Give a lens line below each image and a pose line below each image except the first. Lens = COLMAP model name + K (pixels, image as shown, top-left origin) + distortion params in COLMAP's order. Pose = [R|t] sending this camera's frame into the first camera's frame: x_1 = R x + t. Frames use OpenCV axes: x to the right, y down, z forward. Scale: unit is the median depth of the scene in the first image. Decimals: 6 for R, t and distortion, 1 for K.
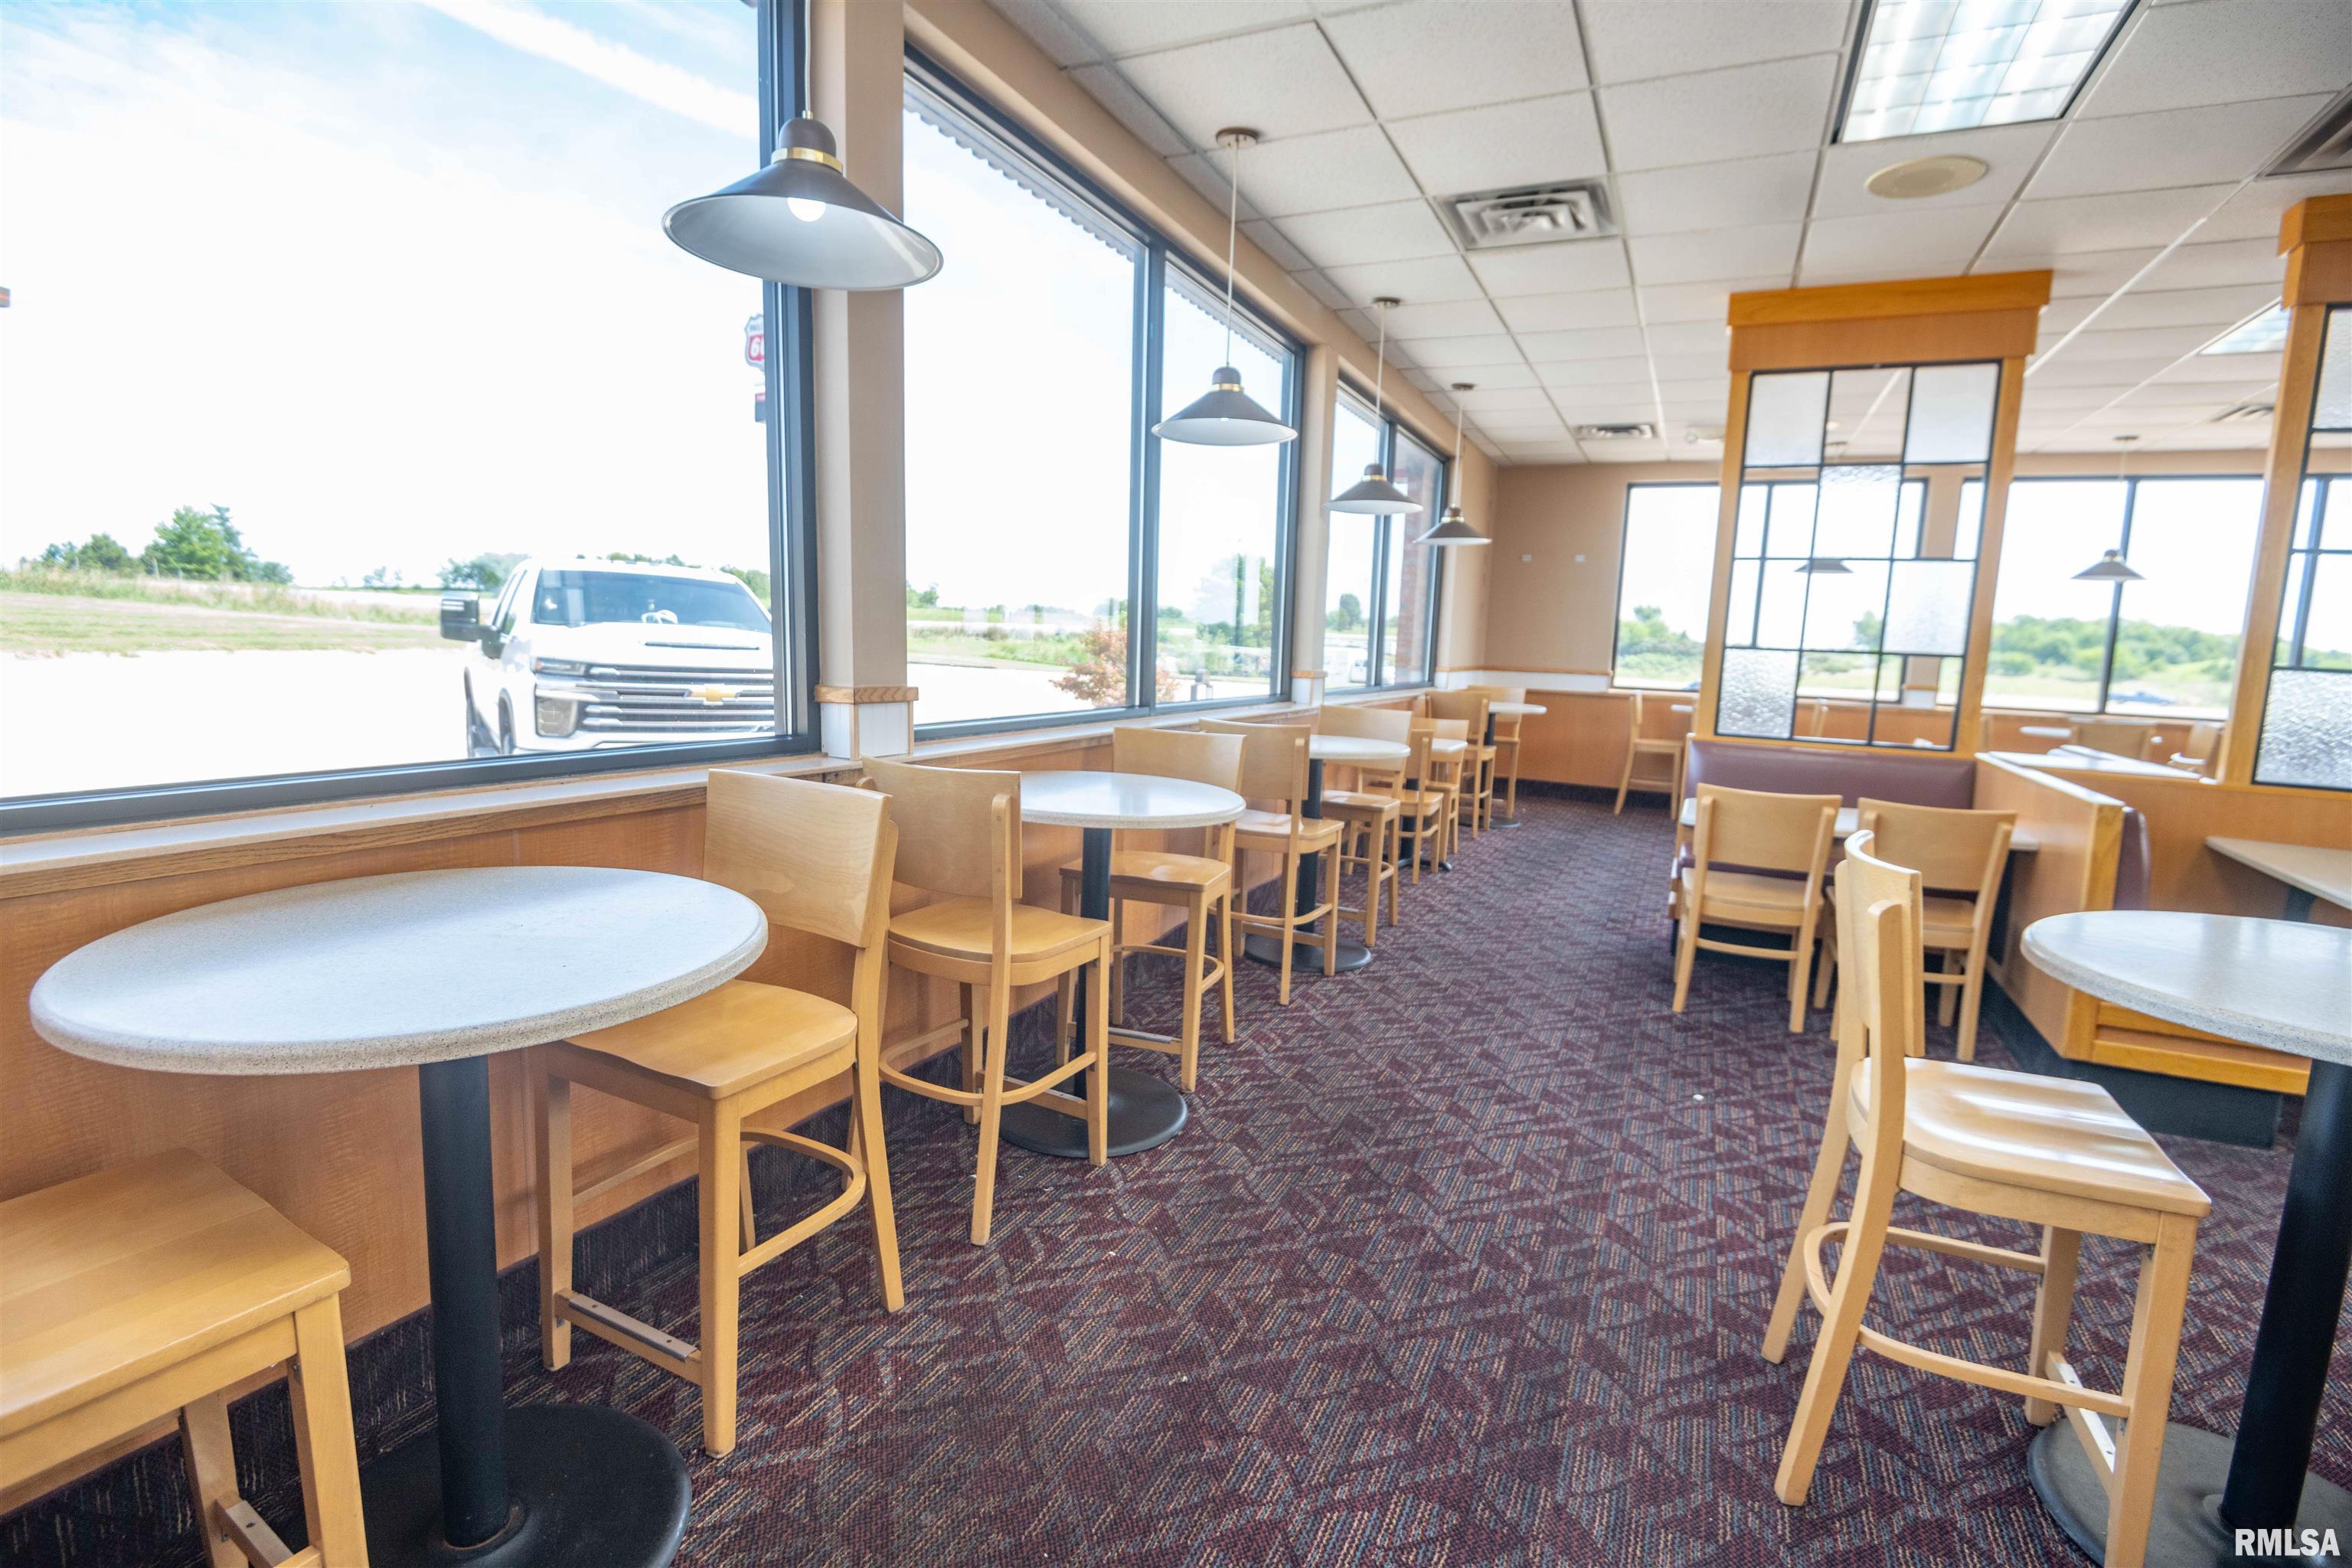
lens RADIAL K [[1087.8, 0, 1161.3], [0, 1087.8, 777.2], [0, 0, 1]] dist [-0.016953, -0.005163]
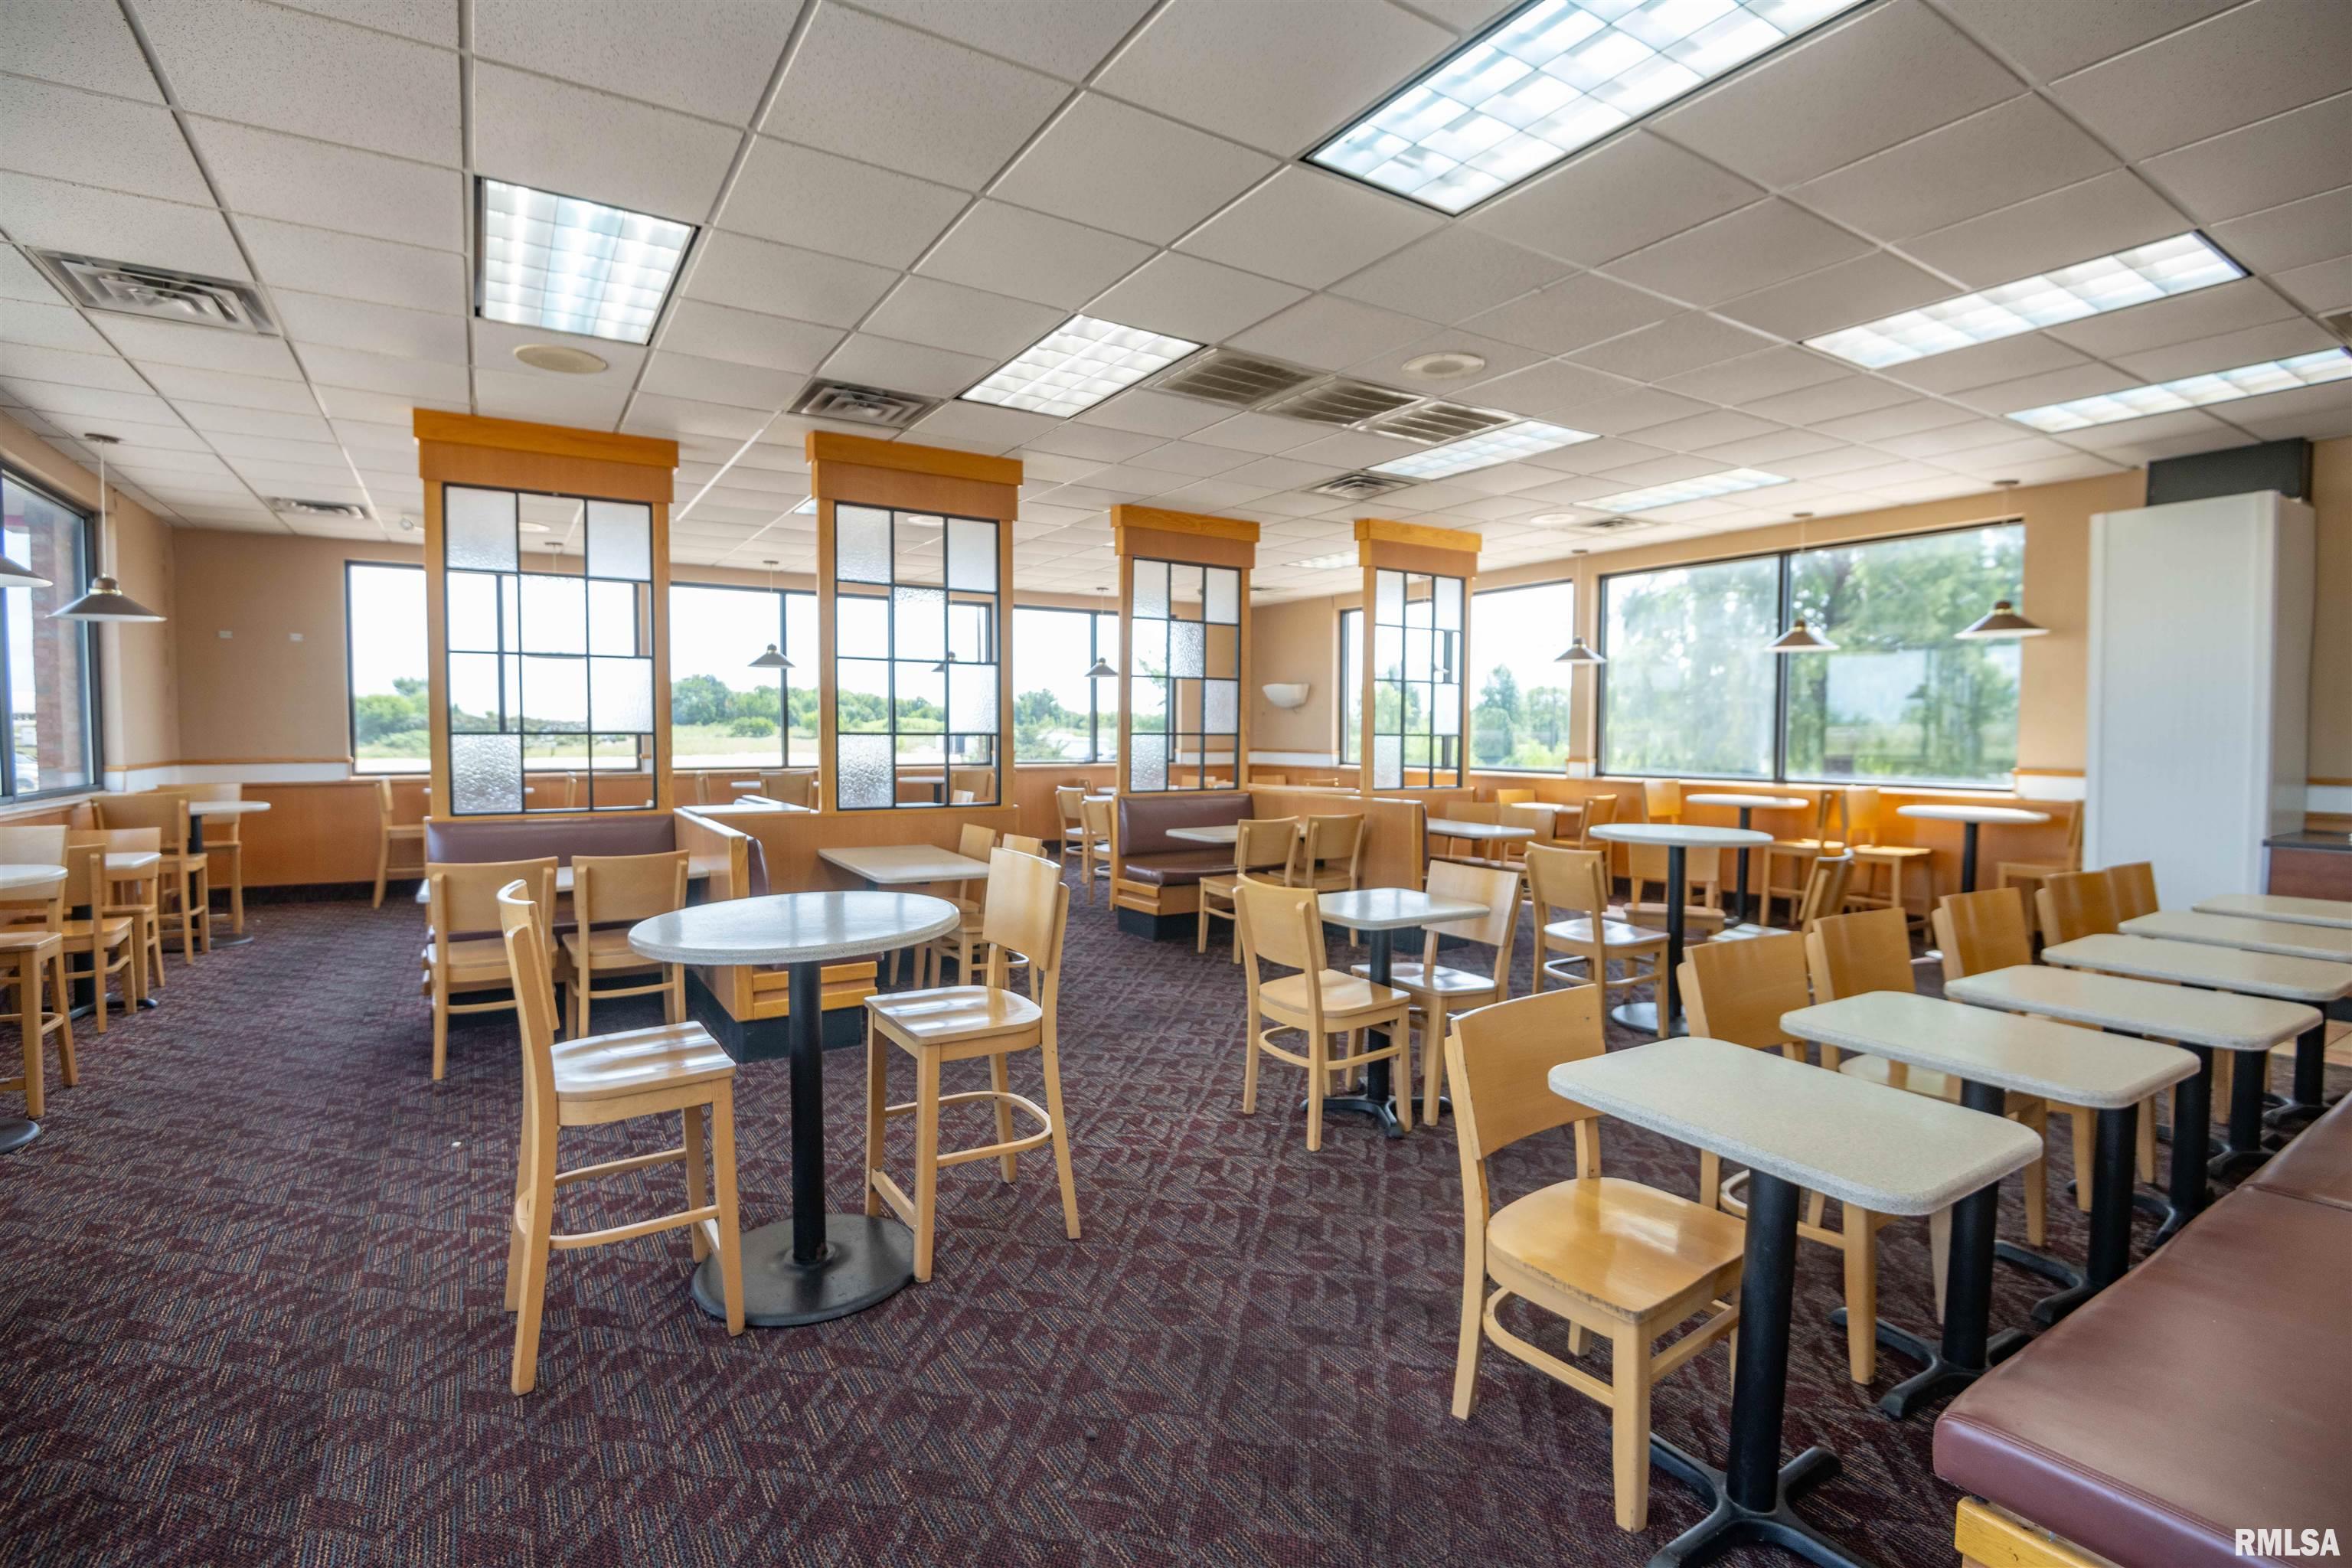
lens RADIAL K [[1087.8, 0, 1168.1], [0, 1087.8, 780.1], [0, 0, 1]] dist [-0.016953, -0.005163]
pose [[0.517508, -0.075104, 0.852376, -0.027967], [0.128504, 0.991665, 0.009358, 0.007976], [-0.845974, 0.104690, 0.522846, -0.177239]]
